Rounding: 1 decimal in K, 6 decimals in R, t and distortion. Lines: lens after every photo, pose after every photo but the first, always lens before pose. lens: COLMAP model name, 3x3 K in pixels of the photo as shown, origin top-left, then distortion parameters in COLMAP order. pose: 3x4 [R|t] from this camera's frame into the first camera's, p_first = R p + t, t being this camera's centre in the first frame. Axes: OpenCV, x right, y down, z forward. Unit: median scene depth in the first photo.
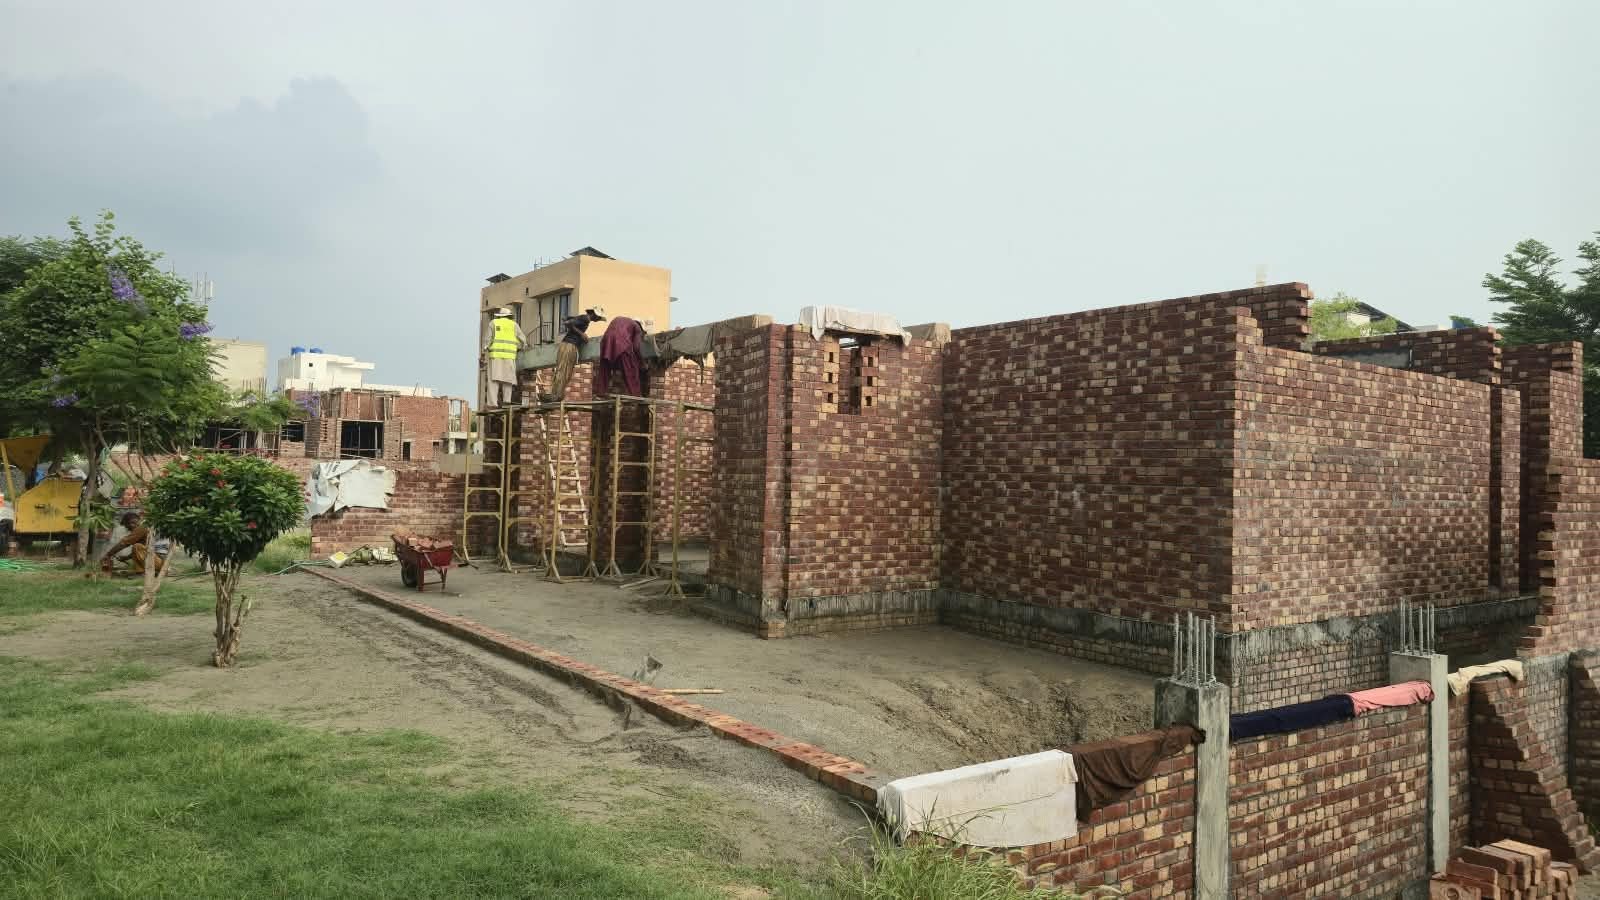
lens RADIAL K [[1067.2, 0, 803.5], [0, 1067.2, 443.5], [0, 0, 1]] dist [0.109181, -0.199434]
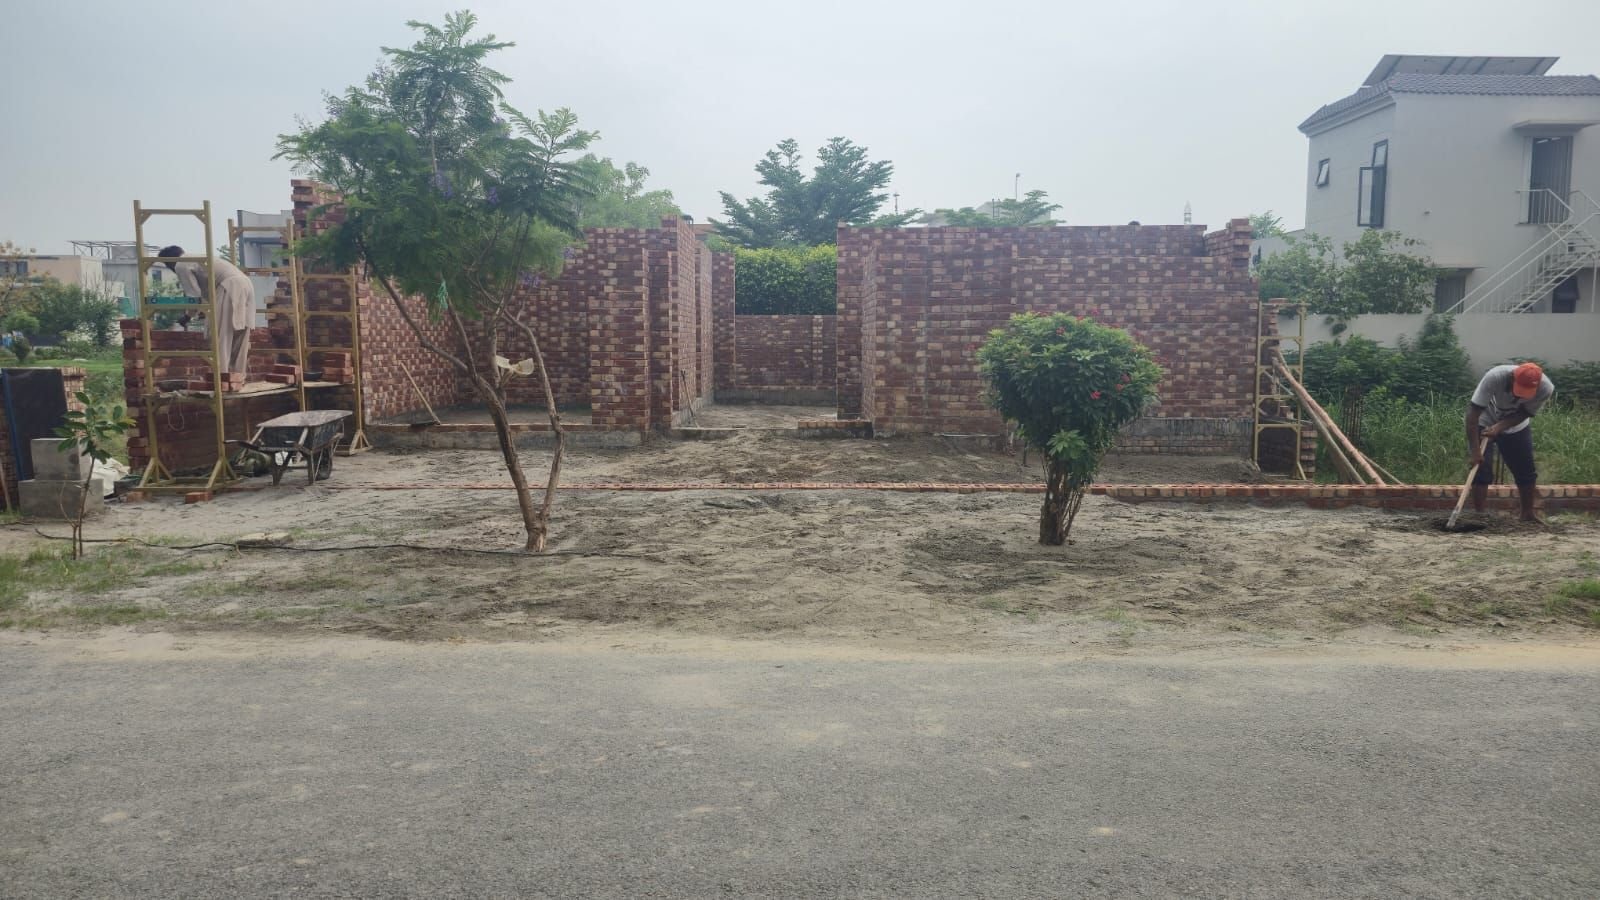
lens RADIAL K [[1041.3, 0, 800.0], [0, 1041.3, 450.0], [0, 0, 1]] dist [0.070471, -0.071023]
pose [[0.589365, -0.111311, 0.800161, -1.024198], [-0.009653, 0.989421, 0.144749, 0.008629], [-0.807809, -0.093034, 0.582056, 0.557240]]
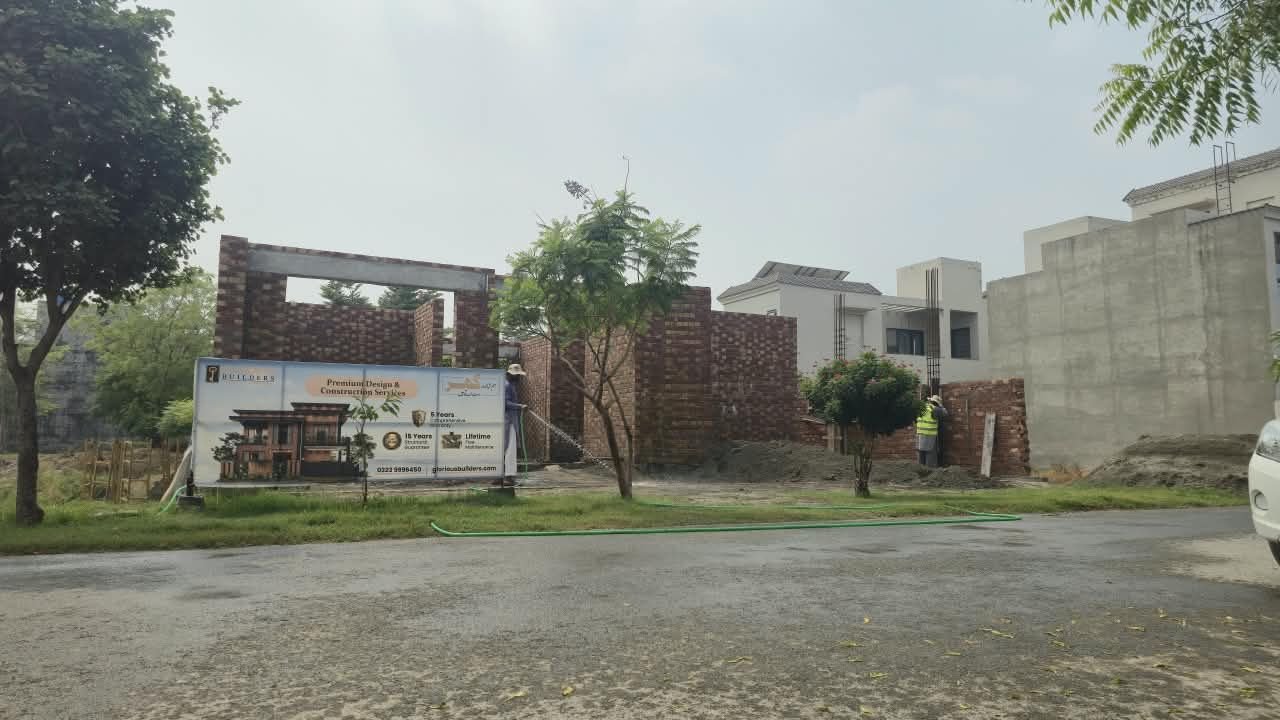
lens RADIAL K [[845.4, 0, 638.6], [0, 845.4, 352.4], [0, 0, 1]] dist [0.063985, 0.000689]
pose [[0.171131, 0.081909, 0.981838, -1.468274], [-0.031636, 0.996481, -0.077617, 0.074359], [-0.984740, -0.017779, 0.173120, 0.889338]]
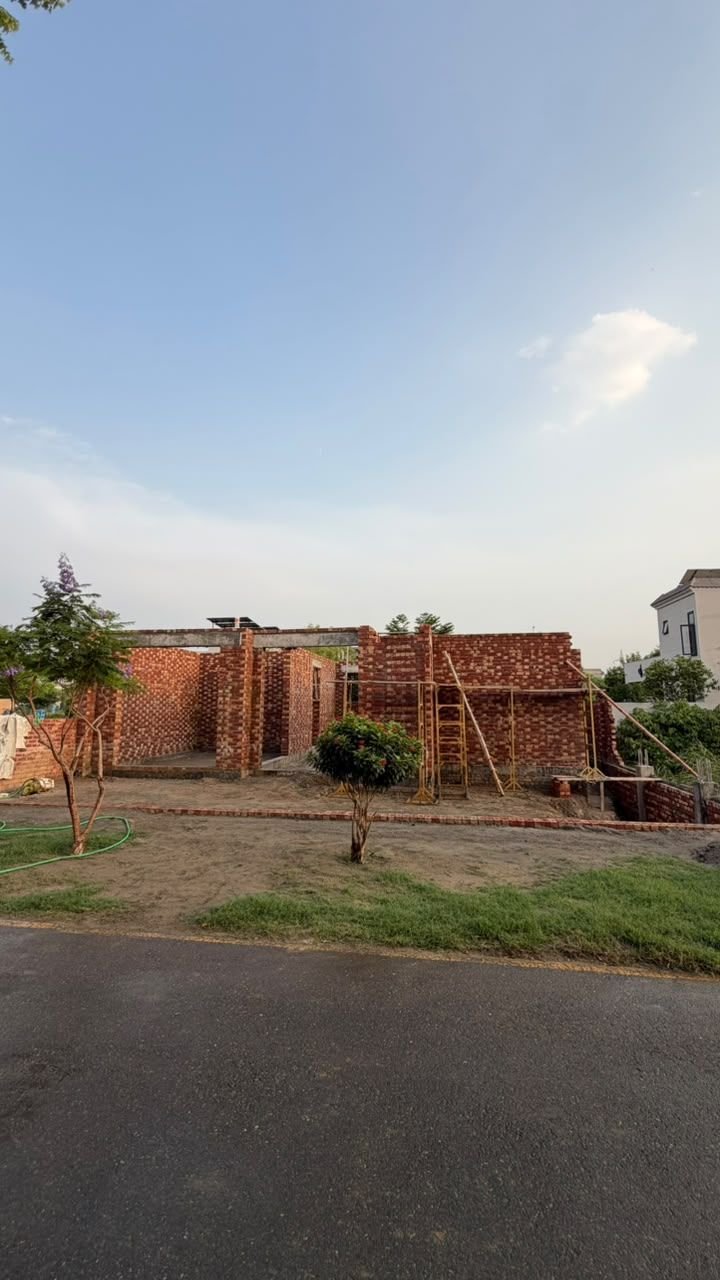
lens RADIAL K [[514.6, 0, 367.7], [0, 514.6, 636.9], [0, 0, 1]] dist [-0.000410, -0.000069]
pose [[0.704326, 0.067854, 0.706626, -0.820710], [-0.003451, 0.995737, -0.092176, -0.028374], [-0.709868, 0.062483, 0.701557, 0.391119]]
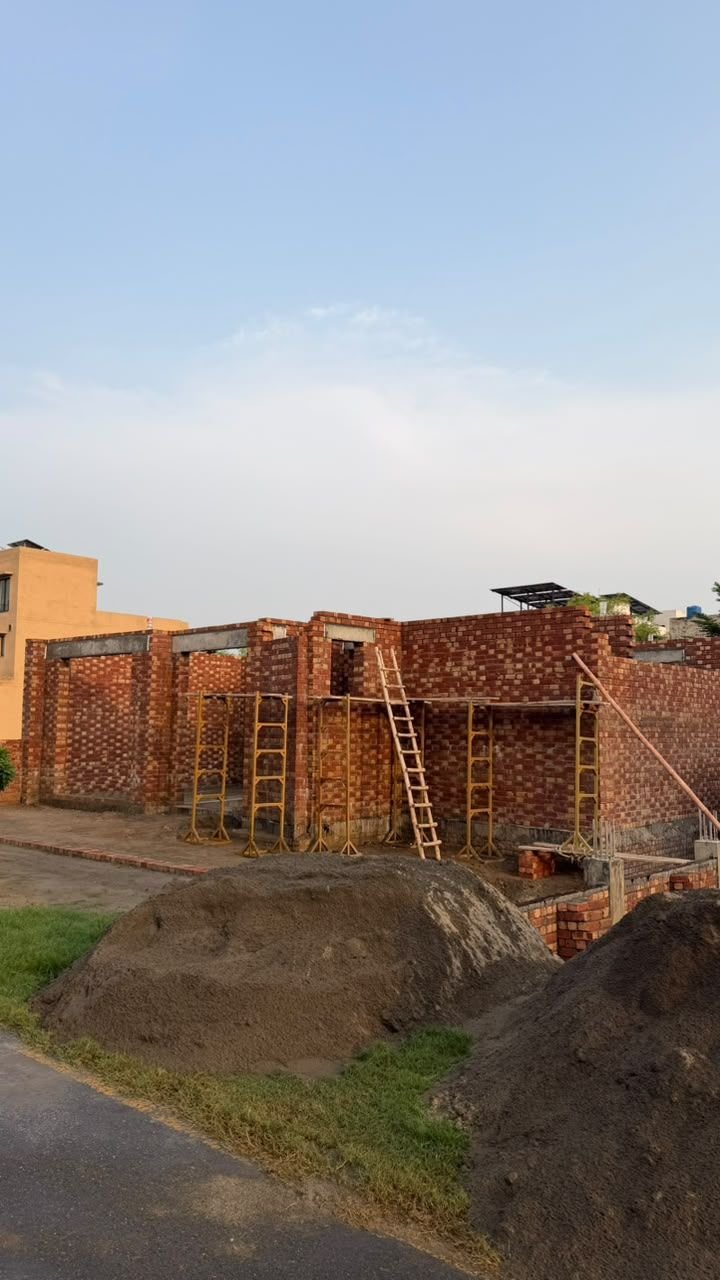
lens RADIAL K [[904.5, 0, 367.1], [0, 904.5, 642.7], [0, 0, 1]] dist [0.133783, -0.082727]
pose [[0.977425, 0.002697, 0.211267, -0.206062], [0.009983, 0.998212, -0.058928, -0.028907], [-0.211048, 0.059707, 0.975650, -0.245955]]
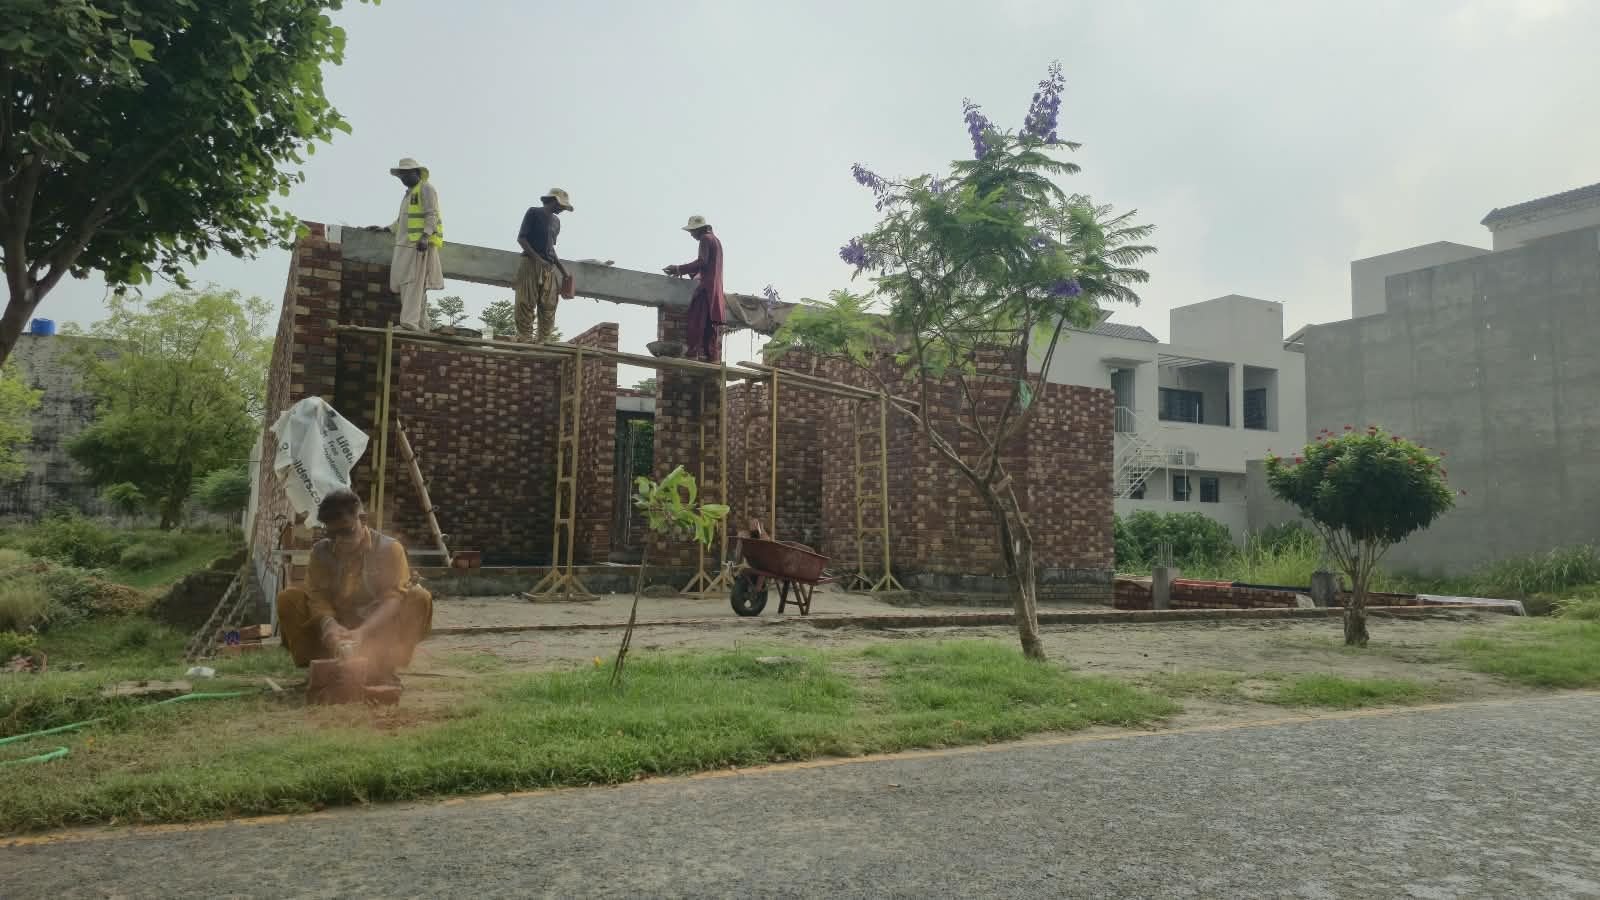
lens RADIAL K [[1057.1, 0, 818.1], [0, 1057.1, 436.6], [0, 0, 1]] dist [0.061002, -0.001129]
pose [[0.135397, 0.067045, 0.988520, -1.259568], [-0.047037, 0.997018, -0.061179, 0.074945], [-0.989674, -0.038213, 0.138147, 1.084651]]
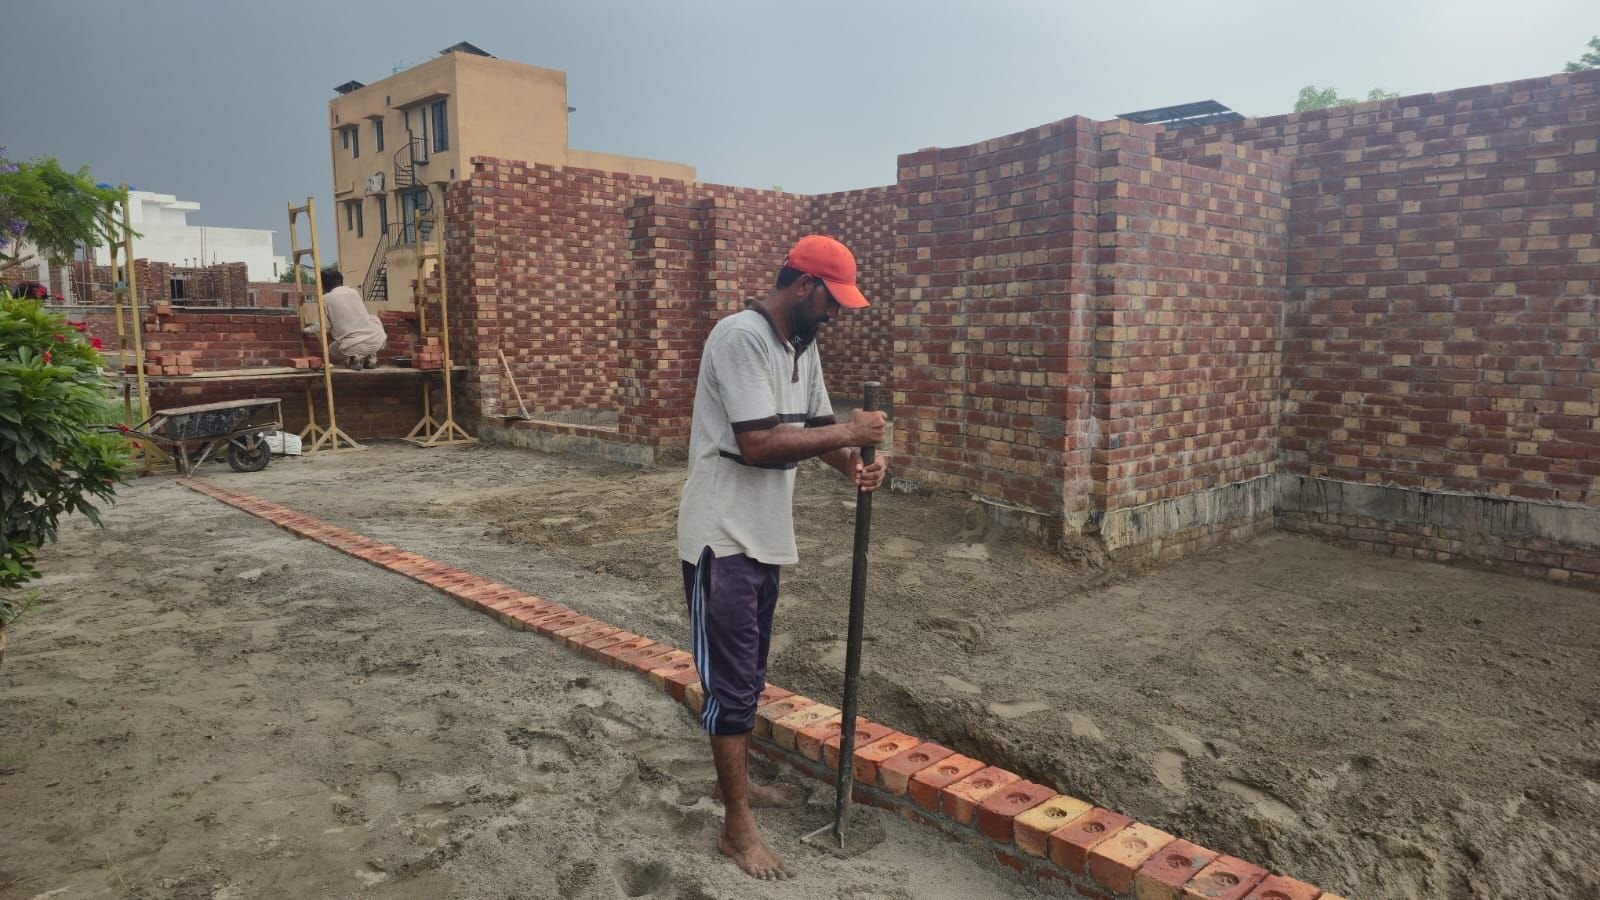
lens RADIAL K [[1064.3, 0, 808.2], [0, 1064.3, 458.3], [0, 0, 1]] dist [0.061732, -0.064017]
pose [[0.991759, -0.042014, 0.121035, -0.229568], [0.022607, 0.987267, 0.157454, 0.030607], [-0.126109, -0.153421, 0.980081, 0.505981]]
